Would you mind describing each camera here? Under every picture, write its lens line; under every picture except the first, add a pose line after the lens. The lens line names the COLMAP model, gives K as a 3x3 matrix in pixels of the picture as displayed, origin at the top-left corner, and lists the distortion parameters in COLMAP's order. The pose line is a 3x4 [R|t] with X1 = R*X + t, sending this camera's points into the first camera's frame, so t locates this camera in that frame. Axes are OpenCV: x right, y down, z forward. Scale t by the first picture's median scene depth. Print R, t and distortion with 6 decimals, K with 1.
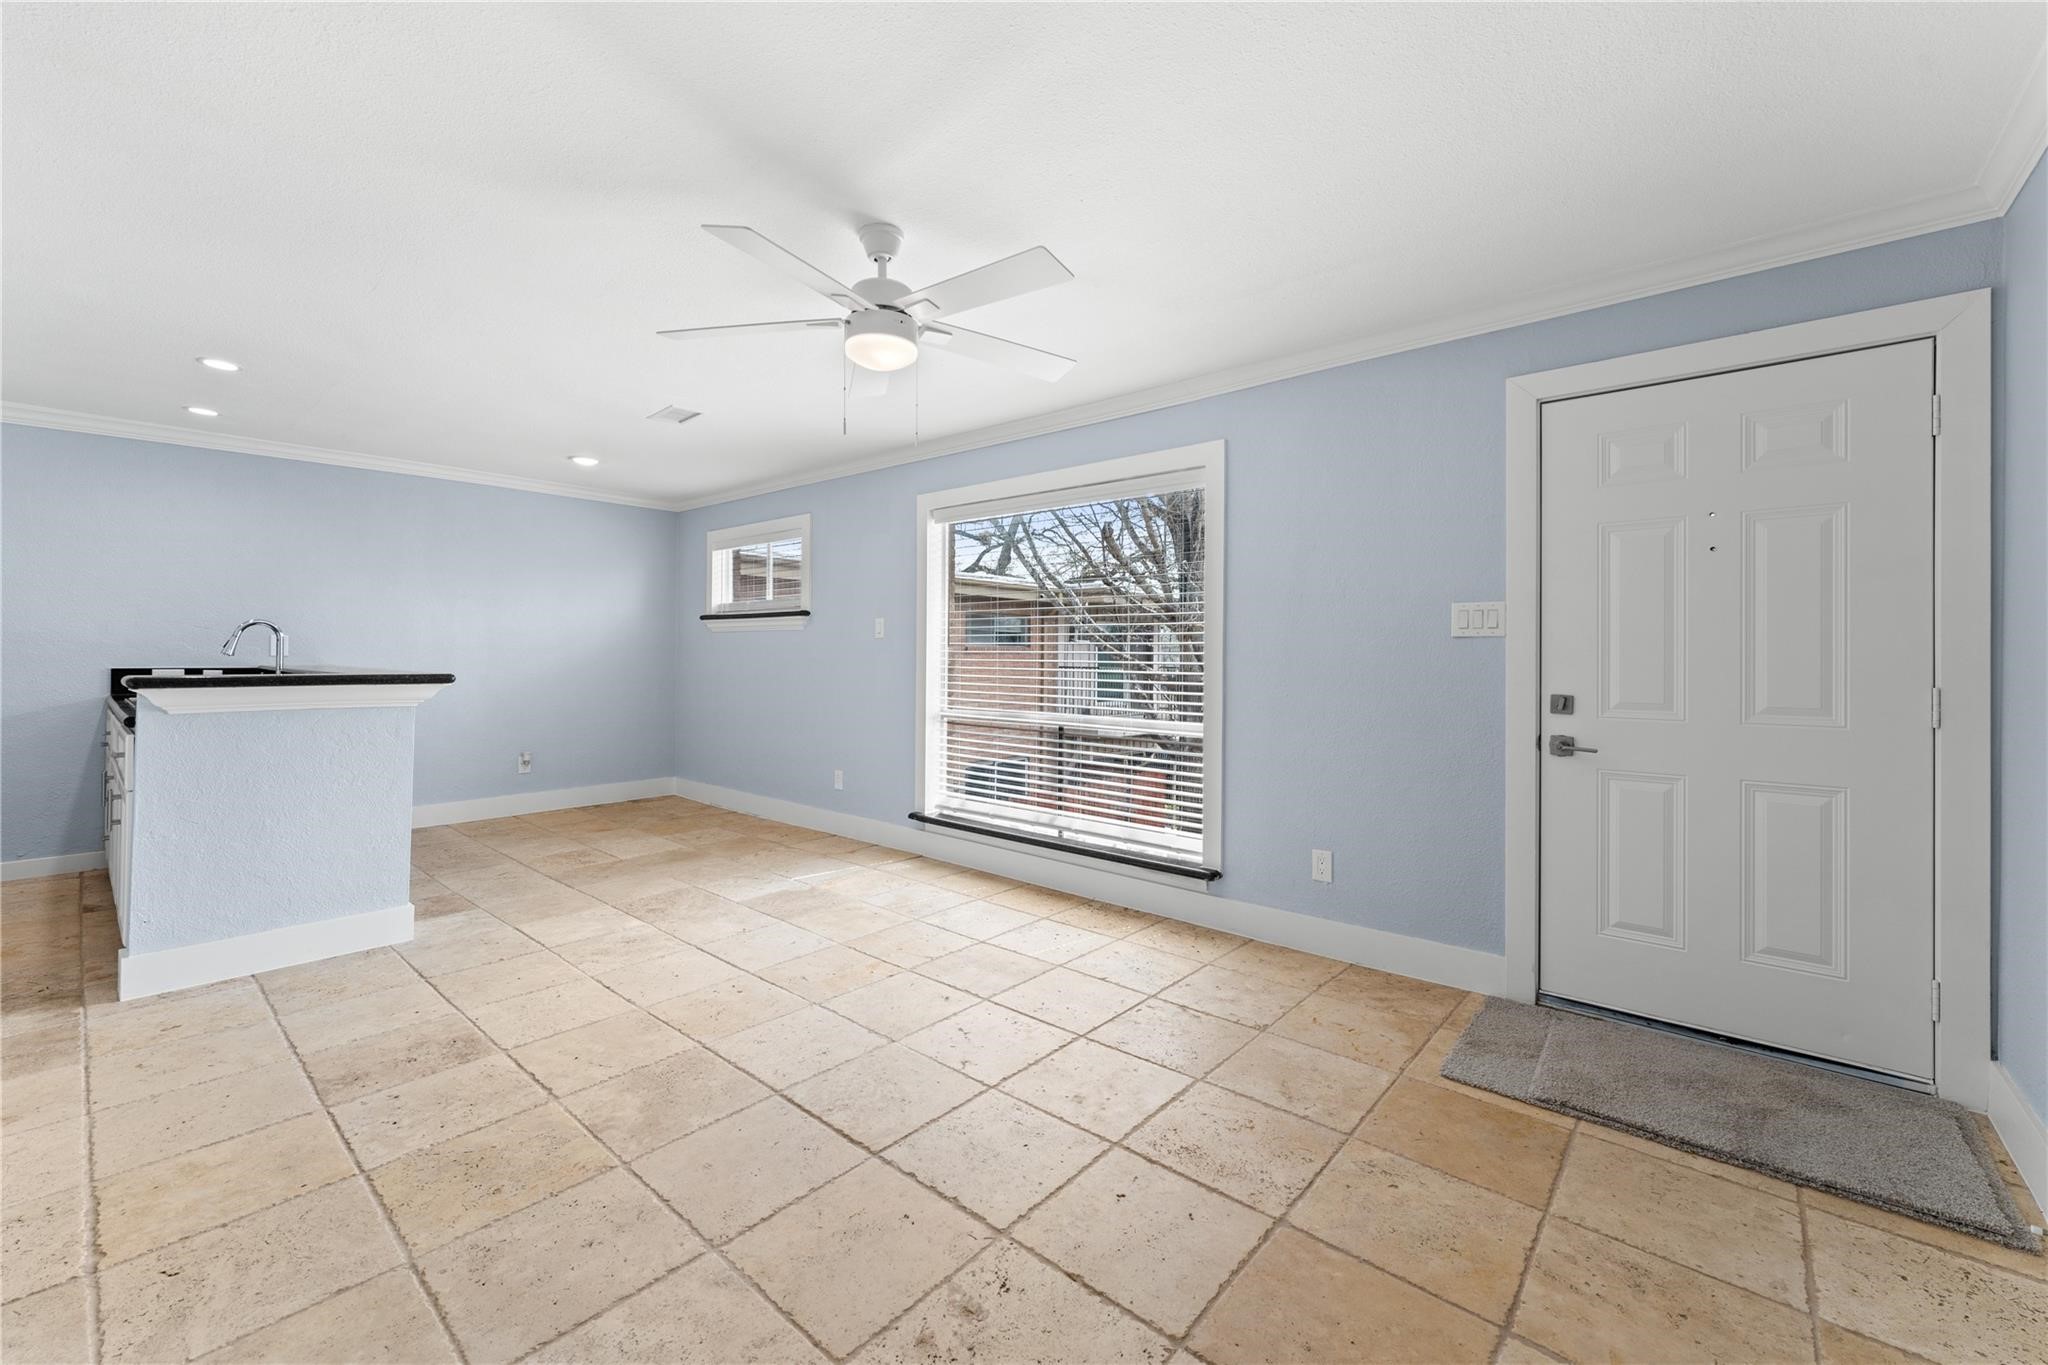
lens RADIAL K [[819.1, 0, 1022.7], [0, 819.1, 662.3], [0, 0, 1]] dist [0.000335, -0.000212]
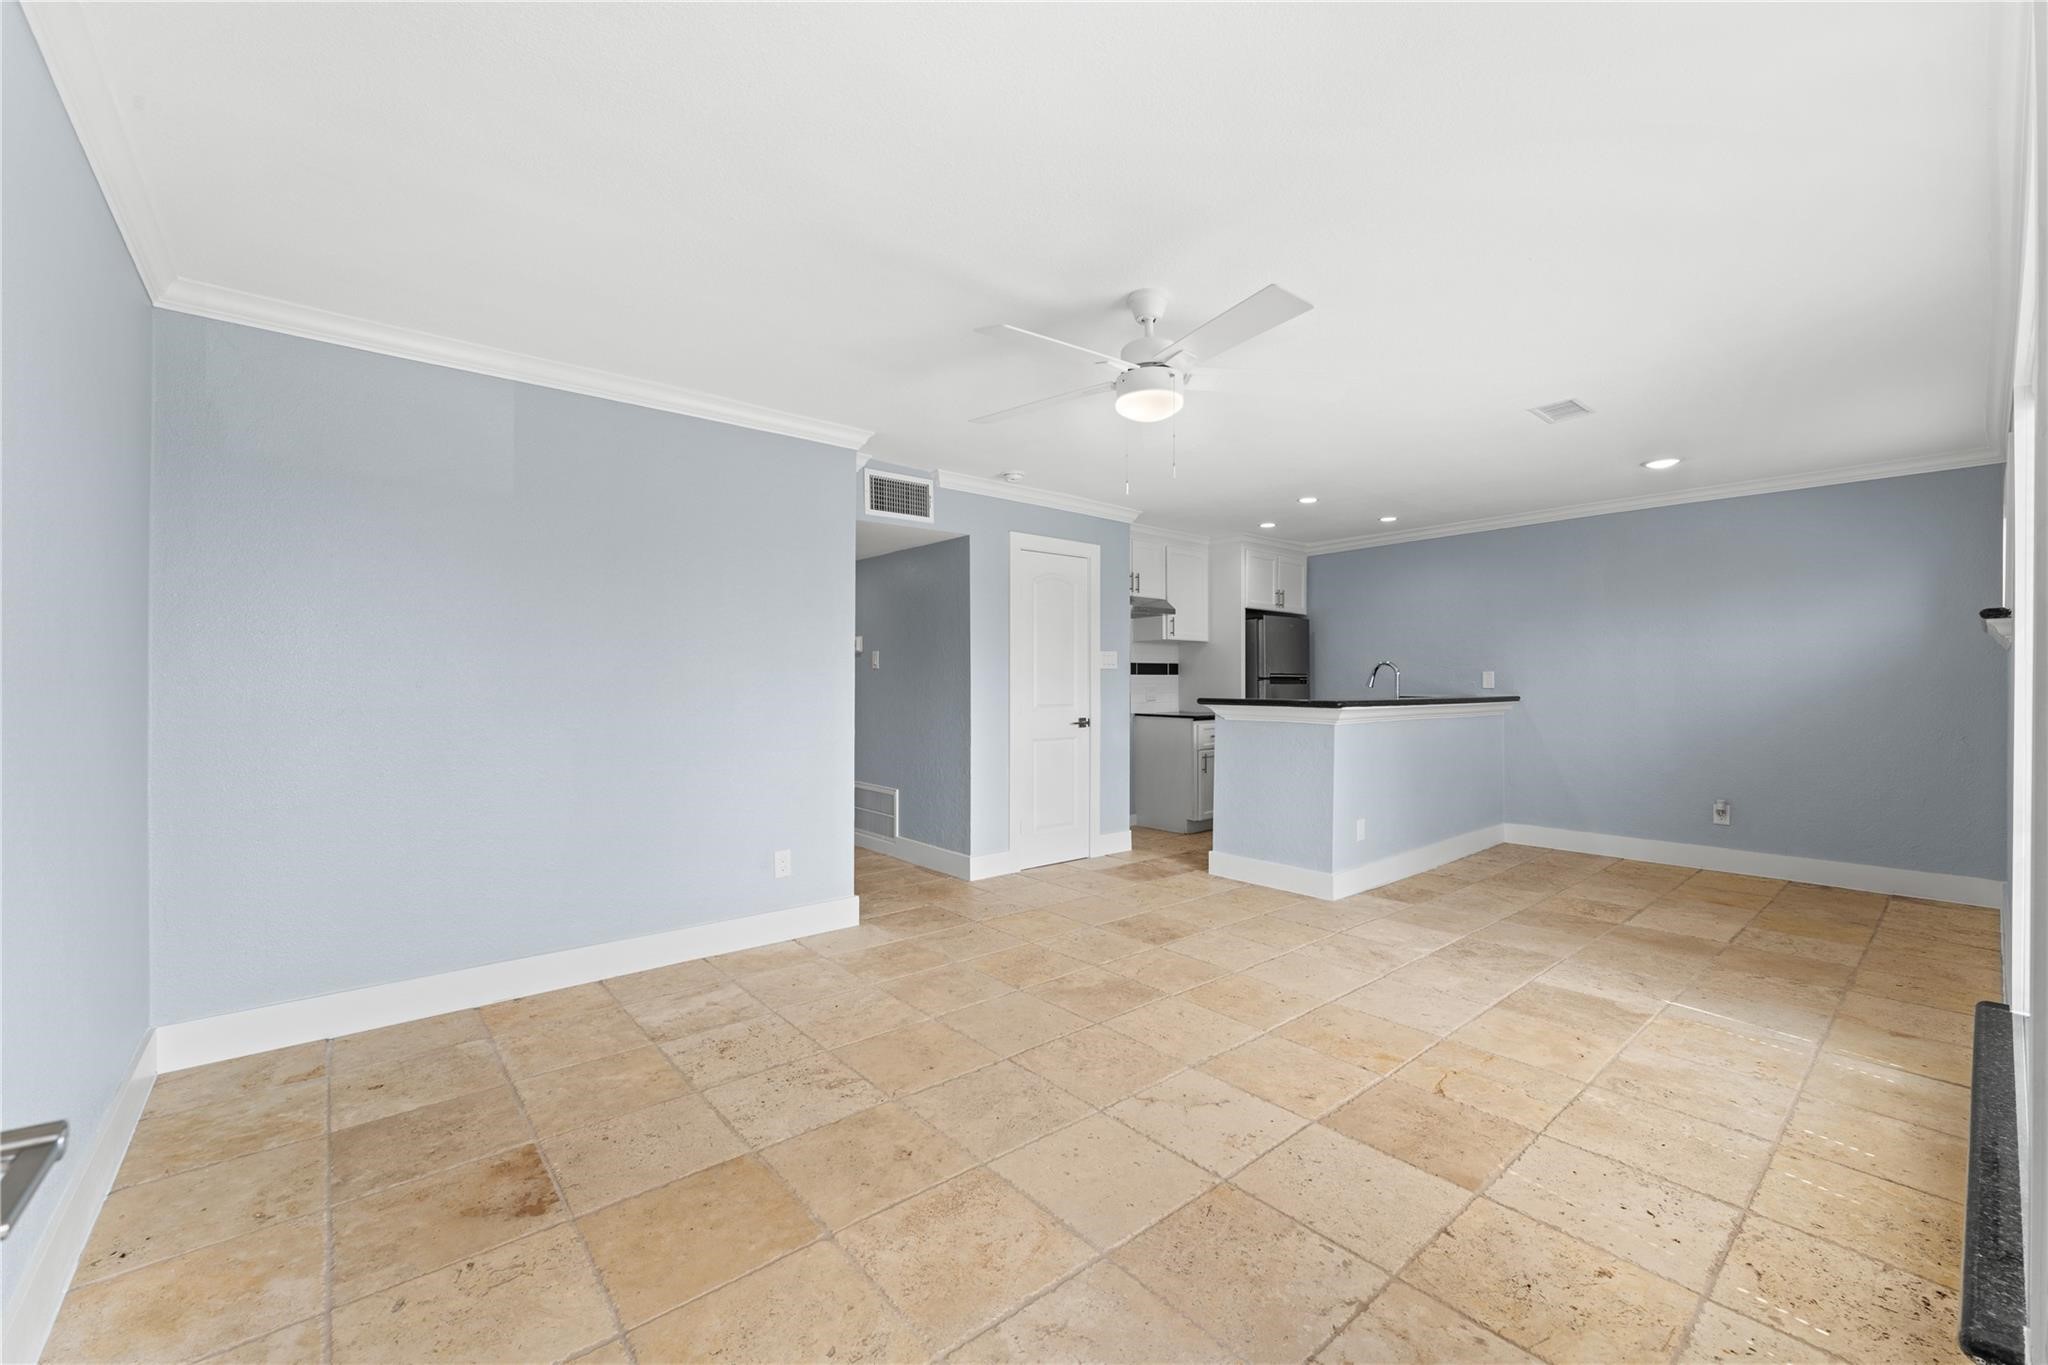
lens RADIAL K [[819.1, 0, 1008.6], [0, 819.1, 685.8], [0, 0, 1]] dist [0.000335, -0.000212]
pose [[-0.158804, -0.002323, -0.987307, 0.589557], [-0.013037, 0.999915, -0.000255, -0.001589], [0.987224, 0.012831, -0.158821, 0.628578]]
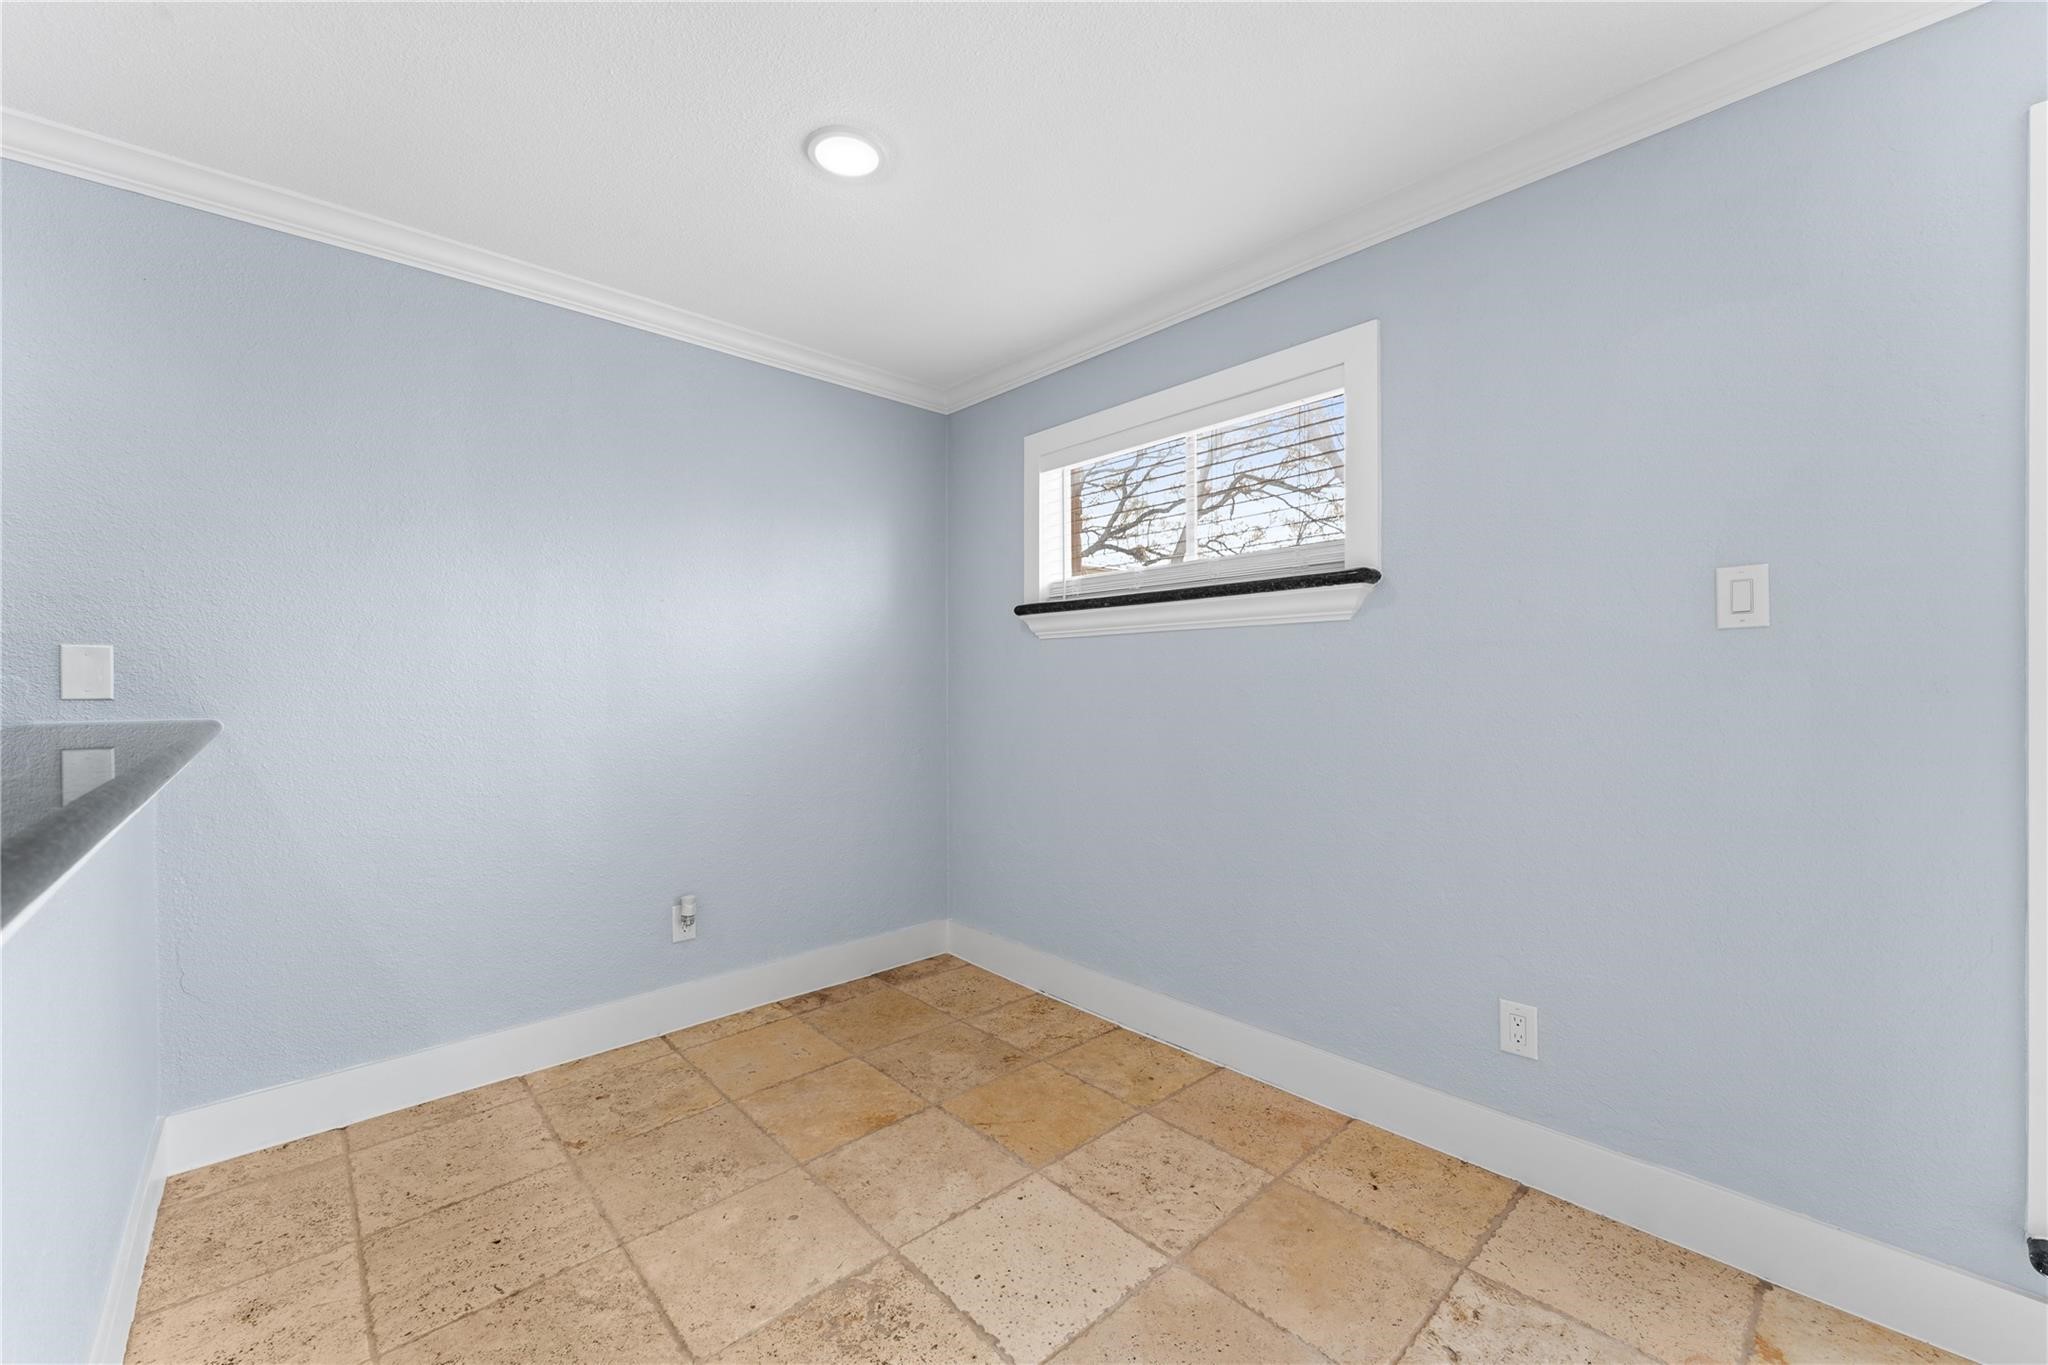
lens RADIAL K [[819.1, 0, 1032.3], [0, 819.1, 680.1], [0, 0, 1]] dist [0.000335, -0.000212]
pose [[0.993636, -0.010125, -0.112186, -0.569700], [0.008730, 0.999878, -0.012923, -0.009543], [0.112303, 0.011861, 0.993603, 0.888061]]
